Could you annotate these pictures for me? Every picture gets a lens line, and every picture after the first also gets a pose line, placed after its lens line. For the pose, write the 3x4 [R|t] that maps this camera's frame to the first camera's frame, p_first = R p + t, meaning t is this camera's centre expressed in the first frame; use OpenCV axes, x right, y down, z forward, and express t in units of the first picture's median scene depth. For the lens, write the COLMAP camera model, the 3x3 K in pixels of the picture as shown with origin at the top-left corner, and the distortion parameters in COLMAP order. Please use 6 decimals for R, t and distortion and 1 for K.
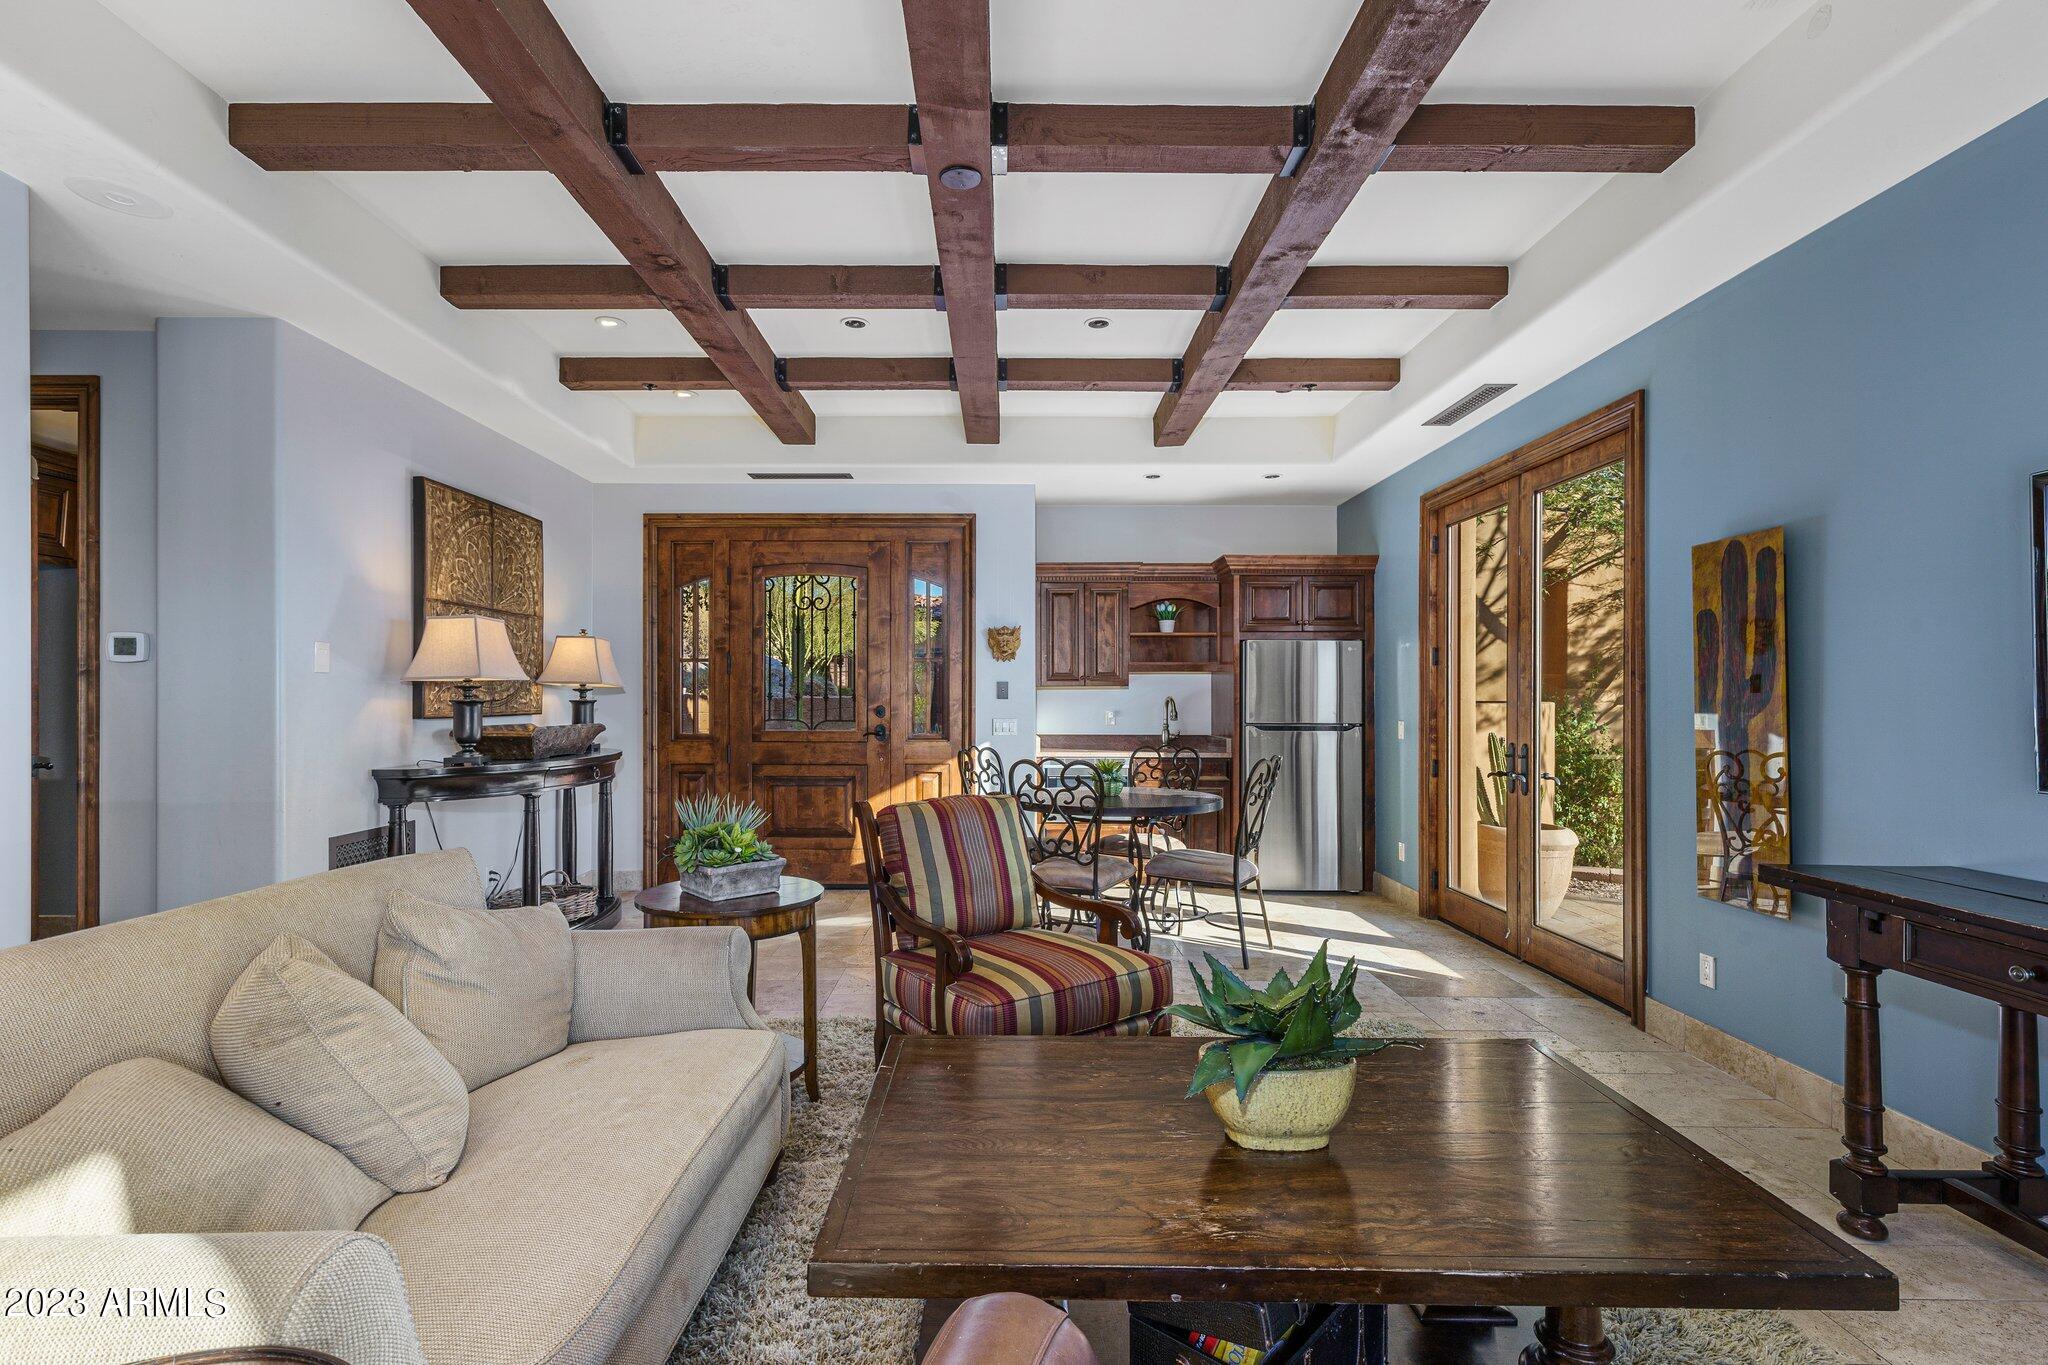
lens RADIAL K [[935.9, 0, 1024.2], [0, 935.9, 693.3], [0, 0, 1]] dist [-0.000050, -0.000020]
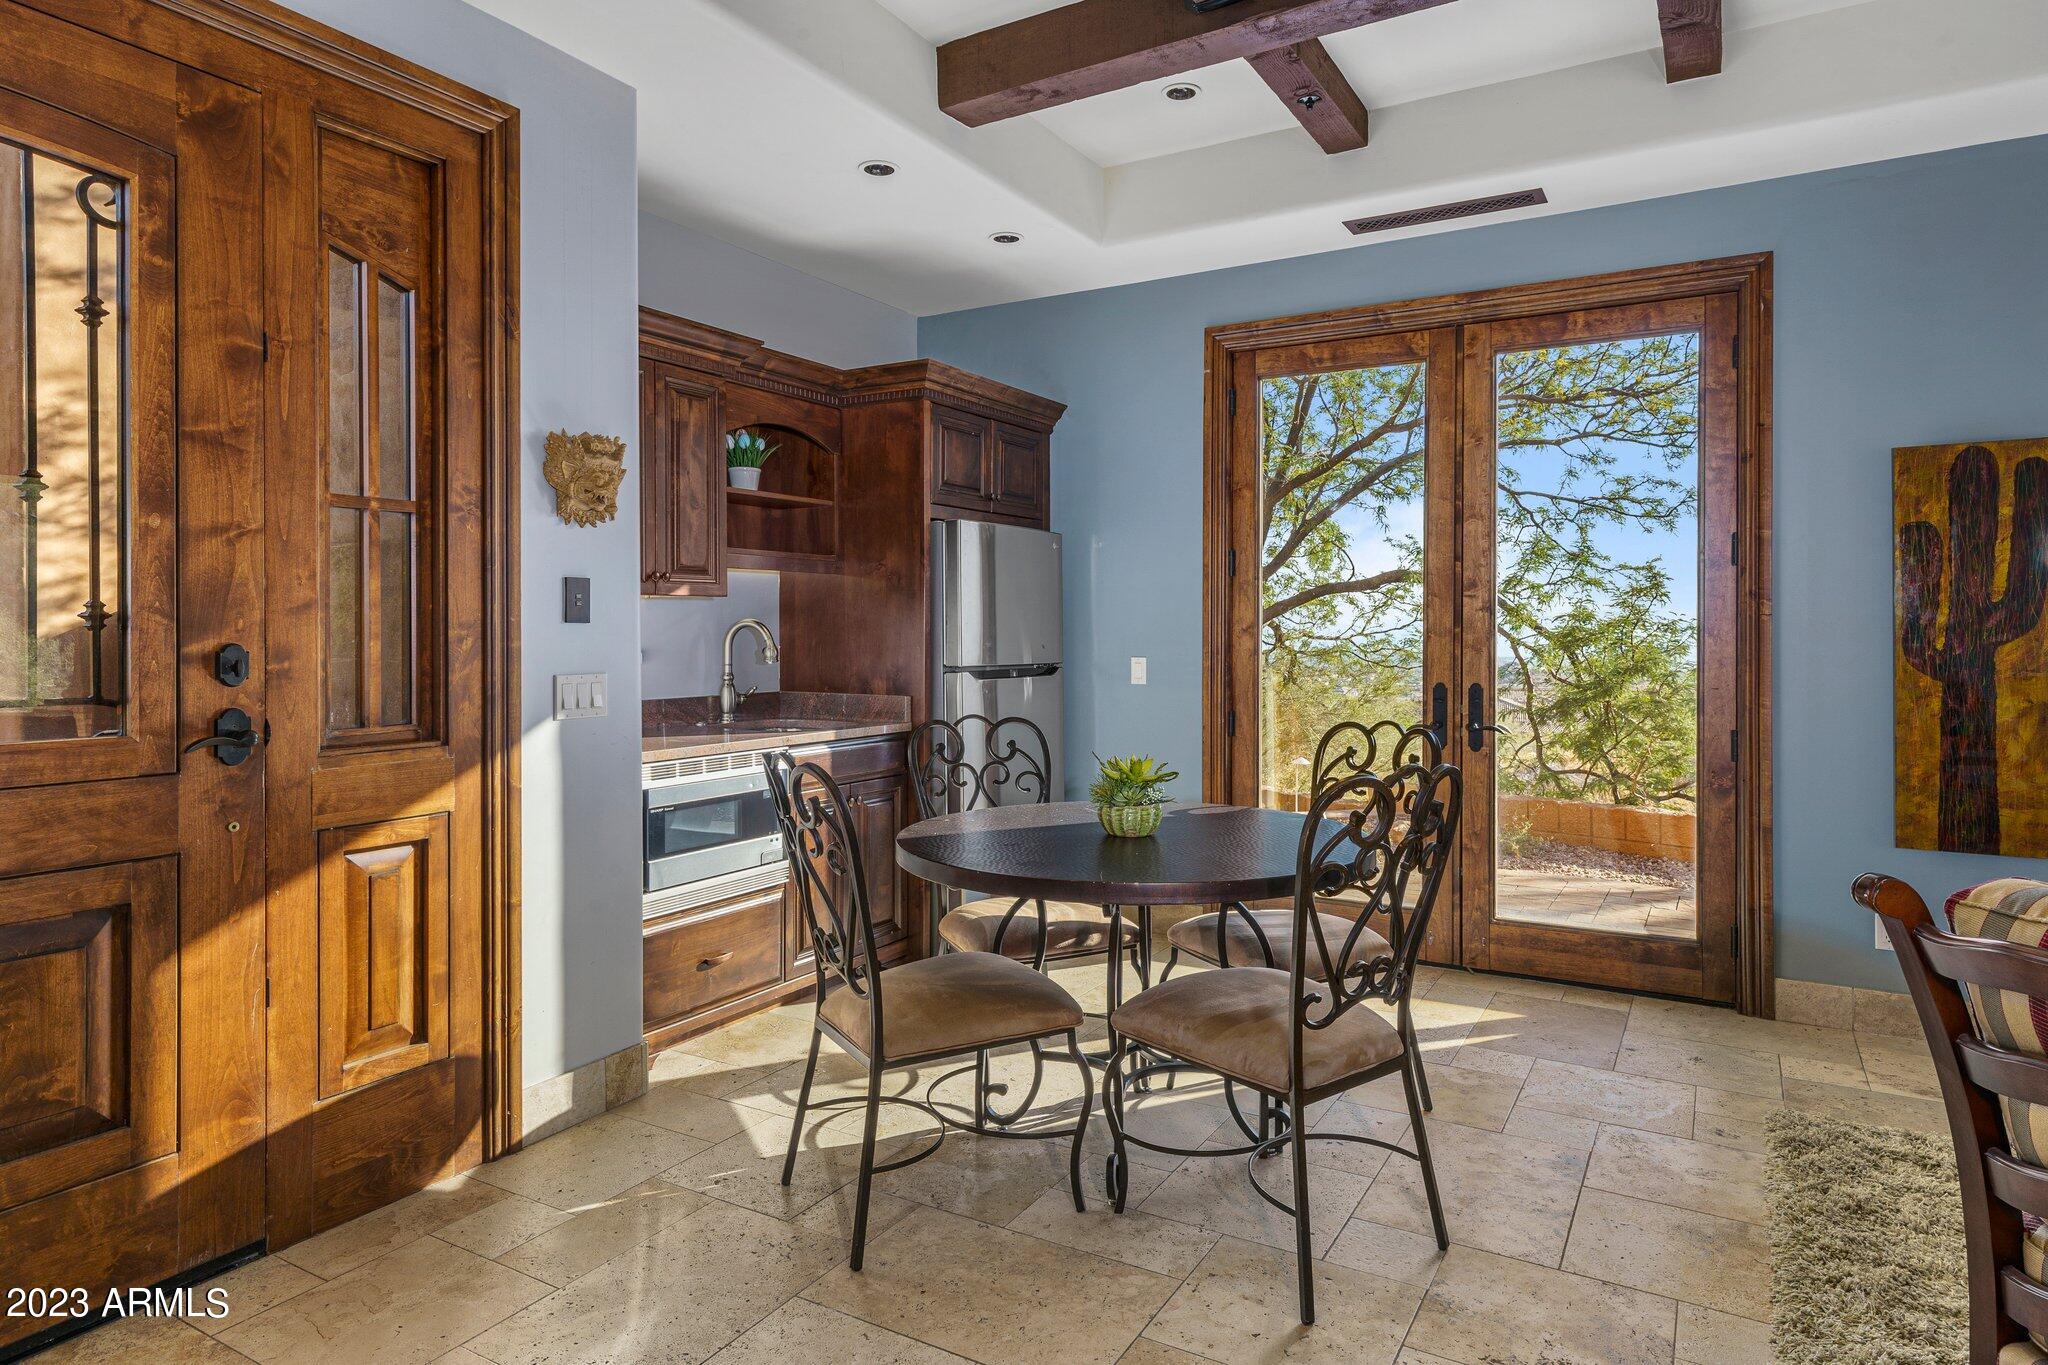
lens RADIAL K [[1190.4, 0, 1020.1], [0, 1190.4, 631.3], [0, 0, 1]] dist [0.000610, 0.000329]
pose [[0.512683, -0.002147, 0.858575, -0.346043], [-0.004962, 0.999973, 0.005464, 0.006054], [-0.858563, -0.007061, 0.512659, 0.597637]]
